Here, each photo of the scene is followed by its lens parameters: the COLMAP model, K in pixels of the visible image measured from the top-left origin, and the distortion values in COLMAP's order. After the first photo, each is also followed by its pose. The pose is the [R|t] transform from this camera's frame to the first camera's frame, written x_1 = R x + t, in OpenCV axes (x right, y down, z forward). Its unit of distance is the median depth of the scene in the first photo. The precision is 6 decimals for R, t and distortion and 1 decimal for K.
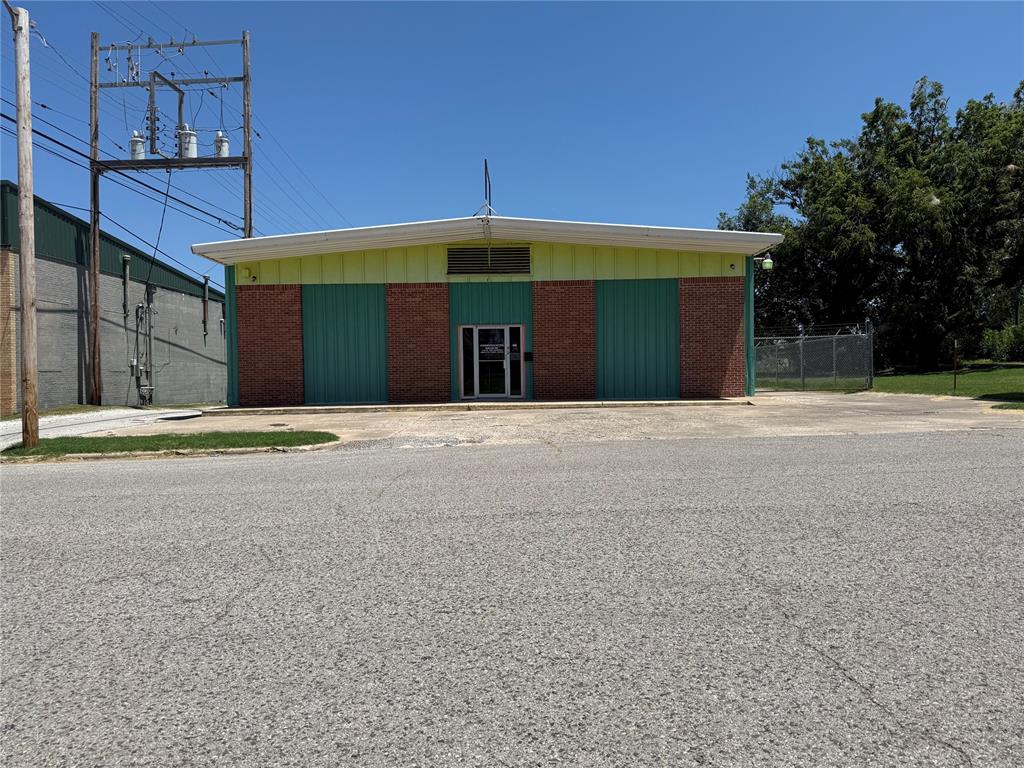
lens RADIAL K [[711.6, 0, 512.0], [0, 711.6, 384.0], [0, 0, 1]] dist [0.063011, -0.069837]
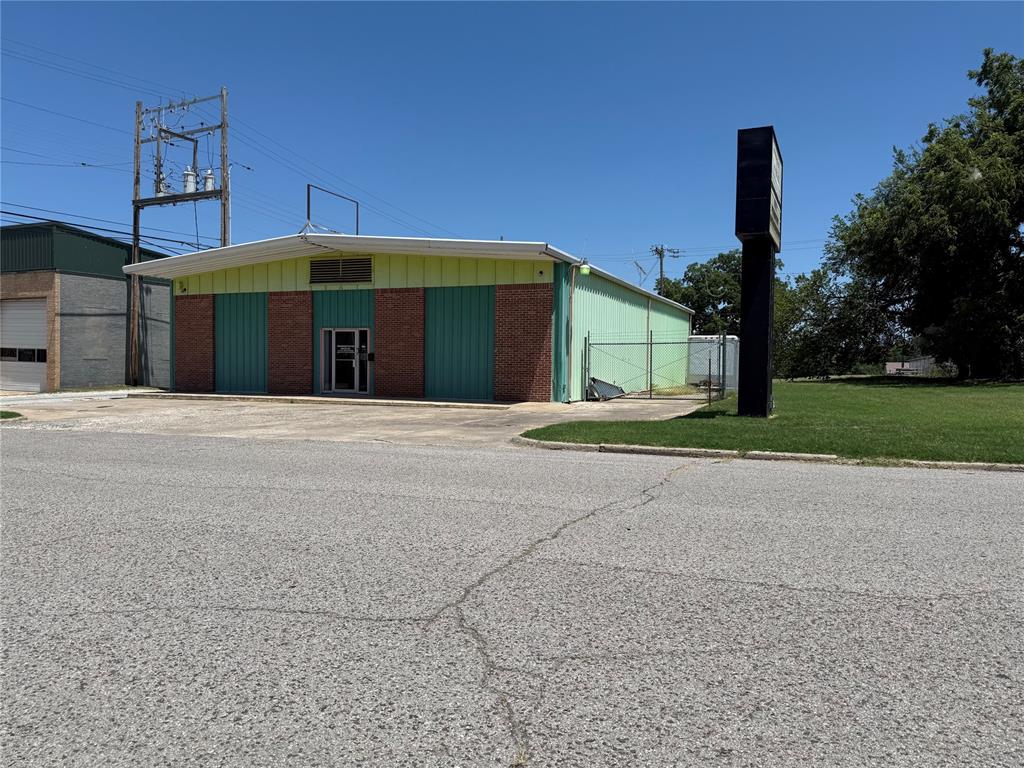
lens RADIAL K [[711.6, 0, 512.0], [0, 711.6, 384.0], [0, 0, 1]] dist [0.063011, -0.069837]
pose [[0.920032, 0.037594, -0.390037, 0.655565], [-0.033070, 0.999285, 0.018309, -0.024196], [0.390446, -0.003946, 0.920617, 0.065437]]
